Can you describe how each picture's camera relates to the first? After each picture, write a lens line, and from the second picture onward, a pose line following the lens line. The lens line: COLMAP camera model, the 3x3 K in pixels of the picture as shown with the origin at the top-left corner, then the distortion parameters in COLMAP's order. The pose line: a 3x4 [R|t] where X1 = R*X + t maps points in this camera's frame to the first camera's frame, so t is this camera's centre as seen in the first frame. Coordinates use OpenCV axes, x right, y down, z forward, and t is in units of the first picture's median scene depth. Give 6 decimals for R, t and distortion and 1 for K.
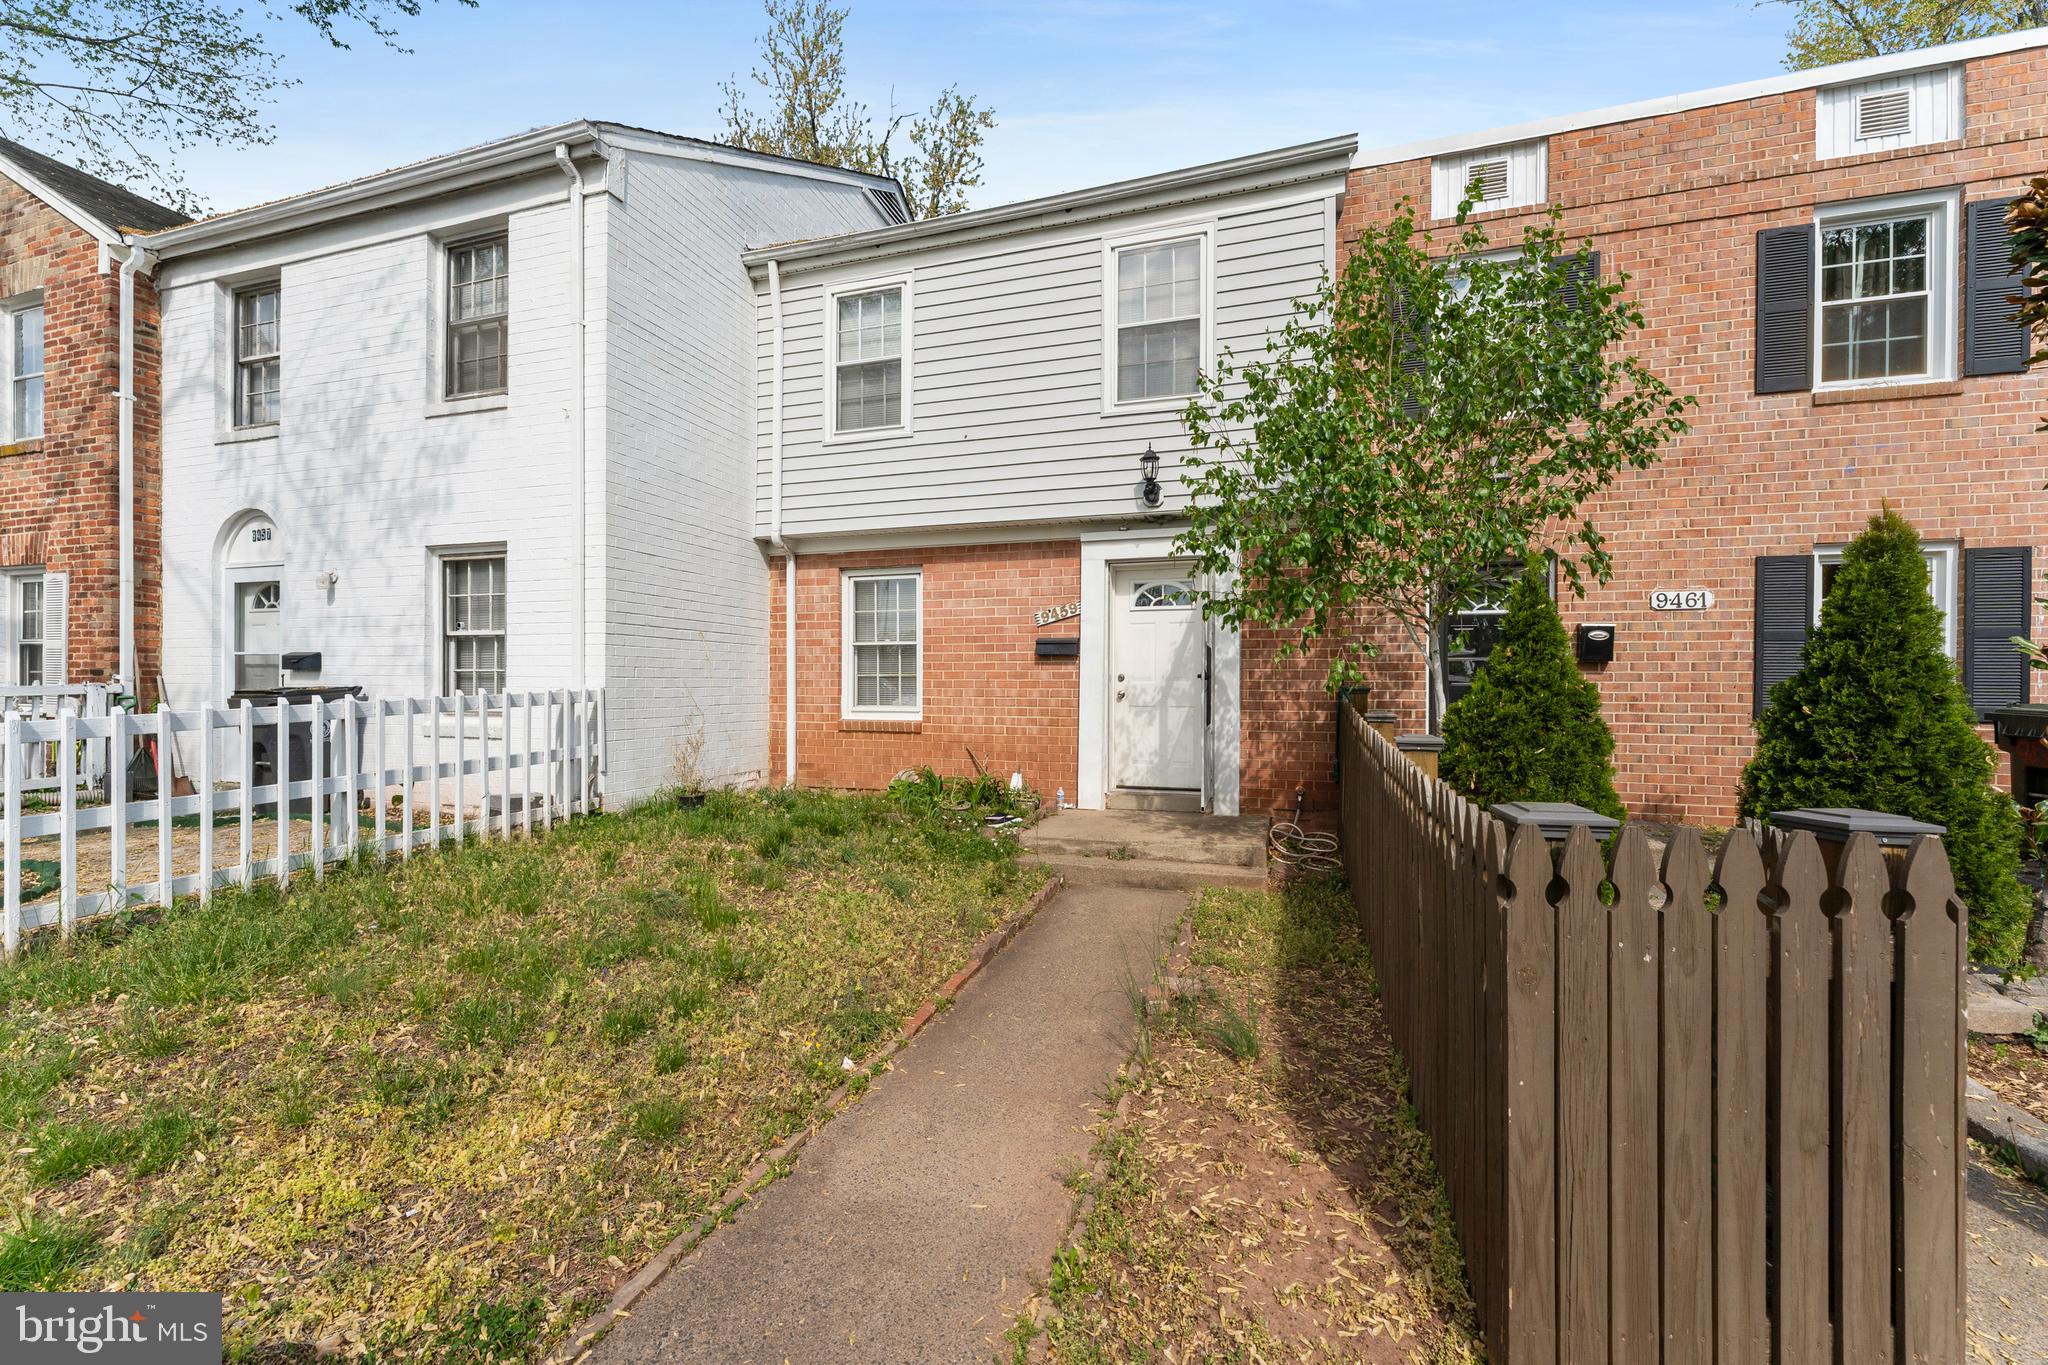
lens RADIAL K [[824.3, 0, 1032.6], [0, 824.3, 694.6], [0, 0, 1]] dist [-0.000313, 0.000237]
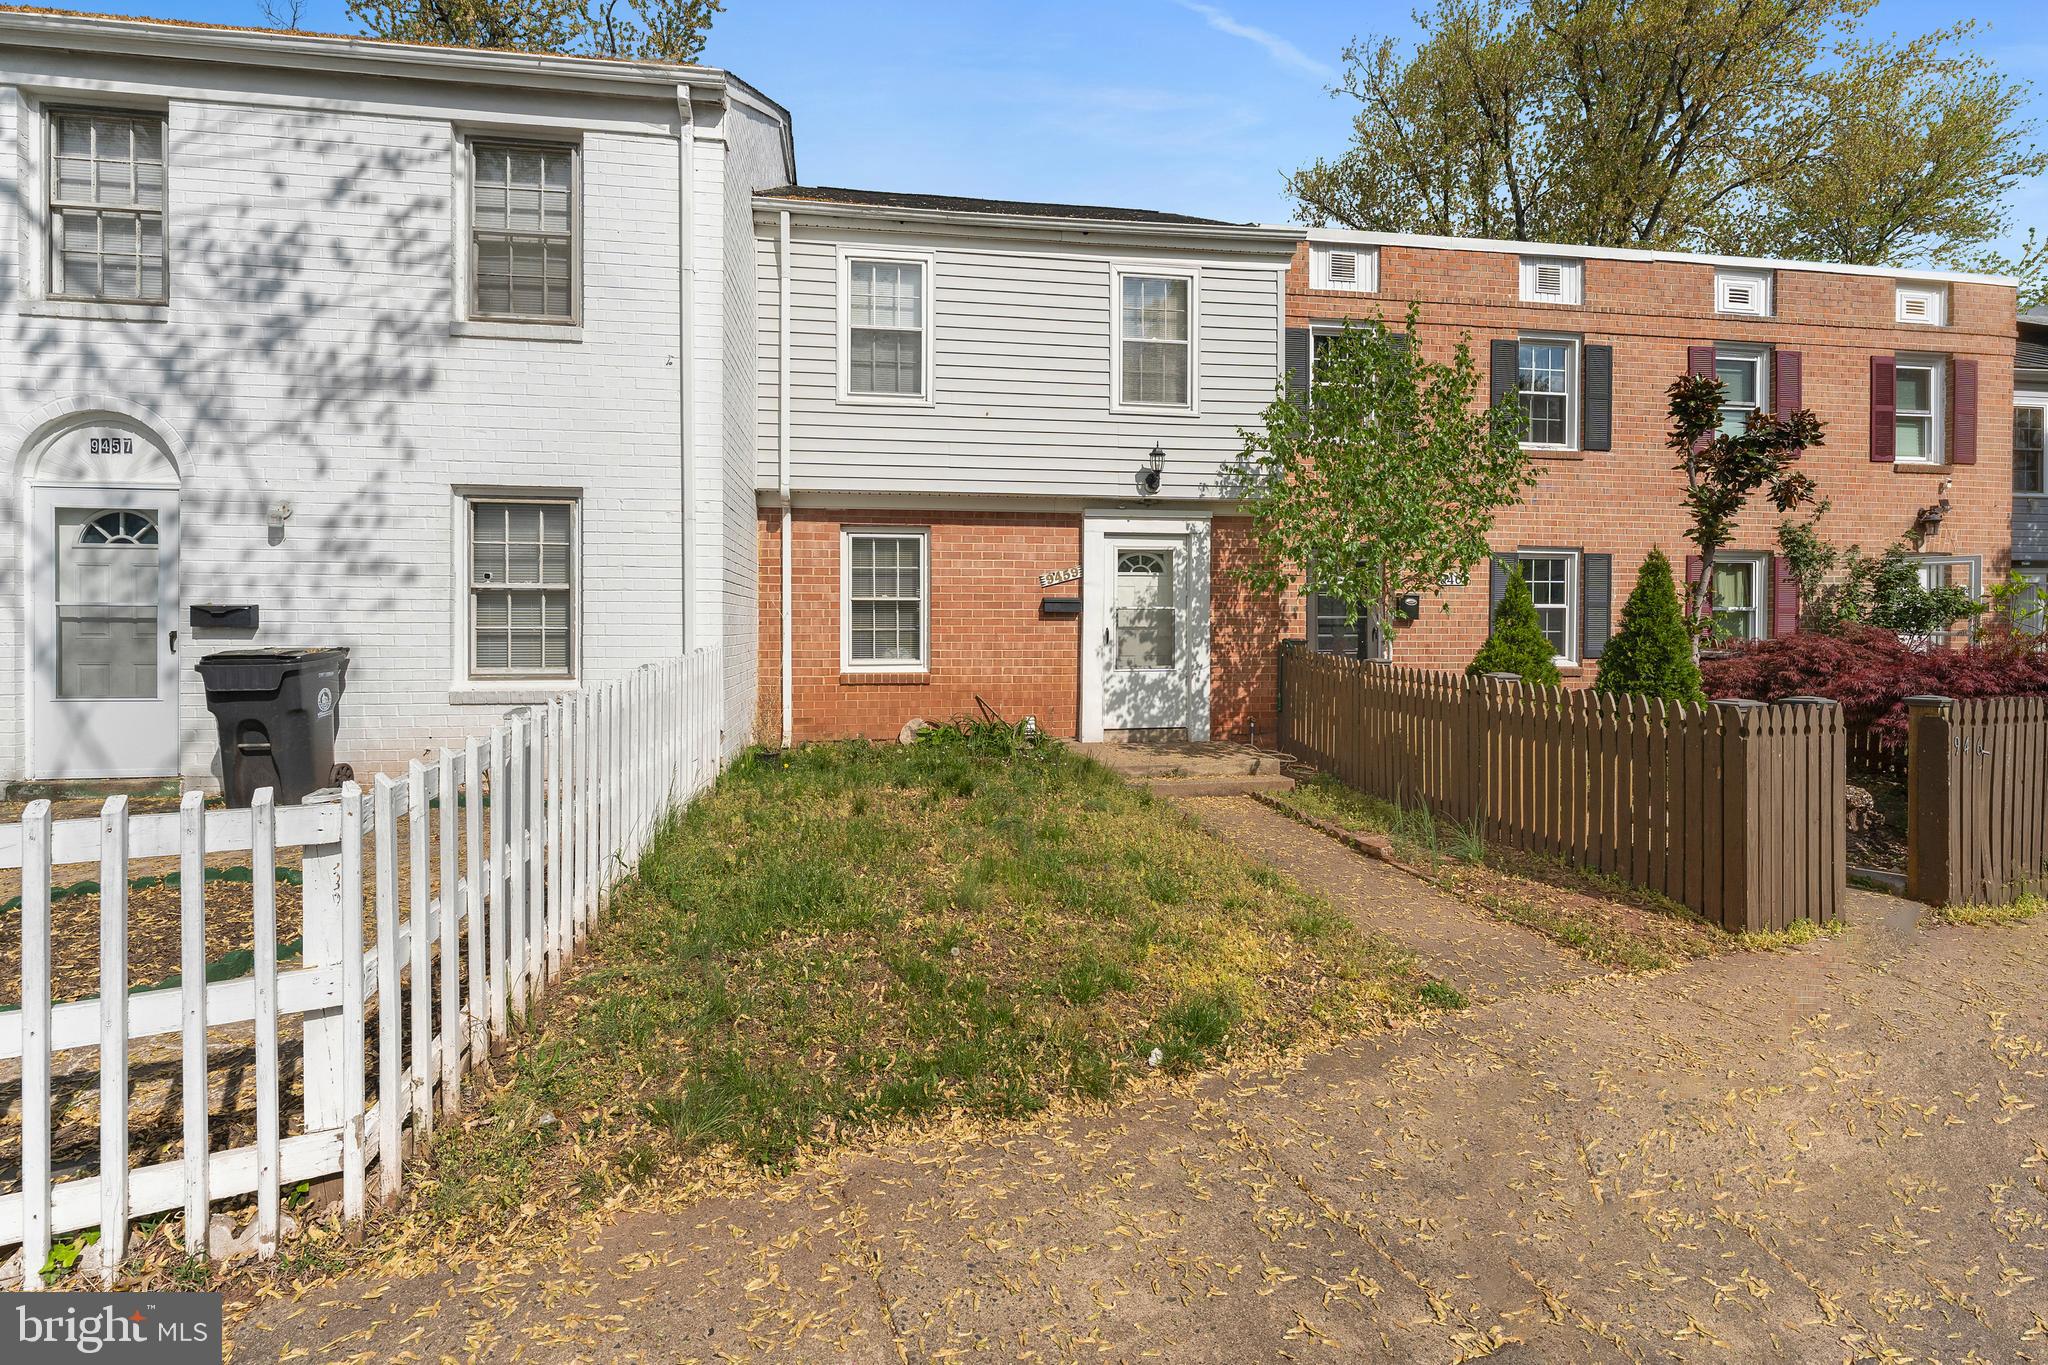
lens RADIAL K [[898.3, 0, 1029.9], [0, 898.3, 644.9], [0, 0, 1]] dist [-0.003333, -0.000056]
pose [[0.896220, -0.010398, 0.443488, -0.557036], [0.006716, 0.999929, 0.009872, -0.015250], [-0.443559, -0.005870, 0.896226, -0.102612]]
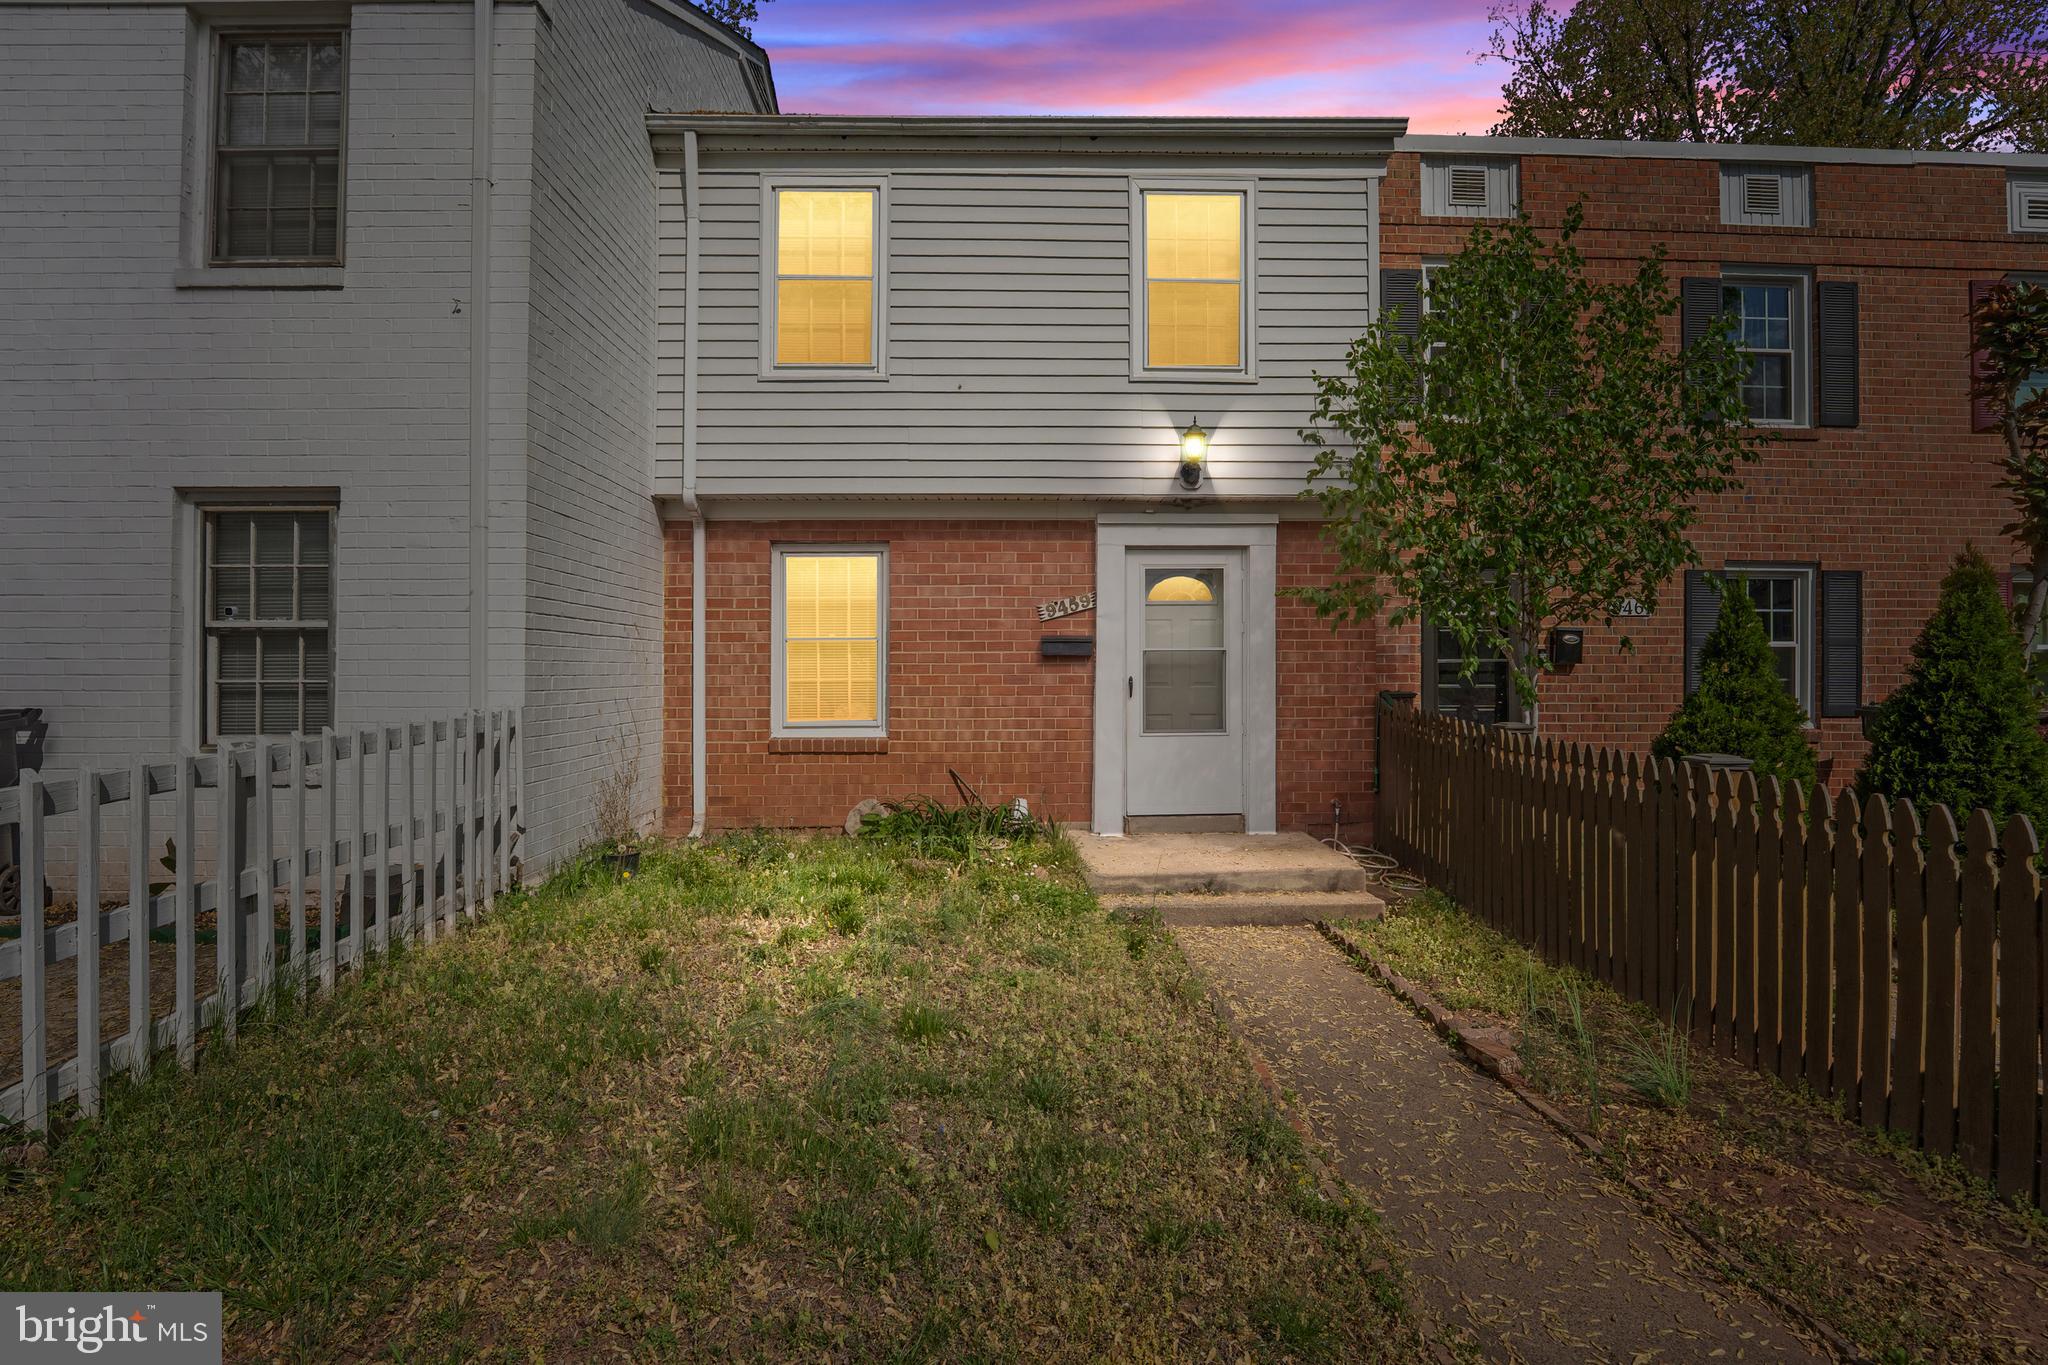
lens RADIAL K [[949.3, 0, 1043.9], [0, 949.3, 682.4], [0, 0, 1]] dist [-0.034236, 0.005673]
pose [[0.943168, -0.008013, 0.332220, -0.309125], [0.008526, 0.999964, -0.000086, -0.020873], [-0.332207, 0.002913, 0.943202, 0.092007]]
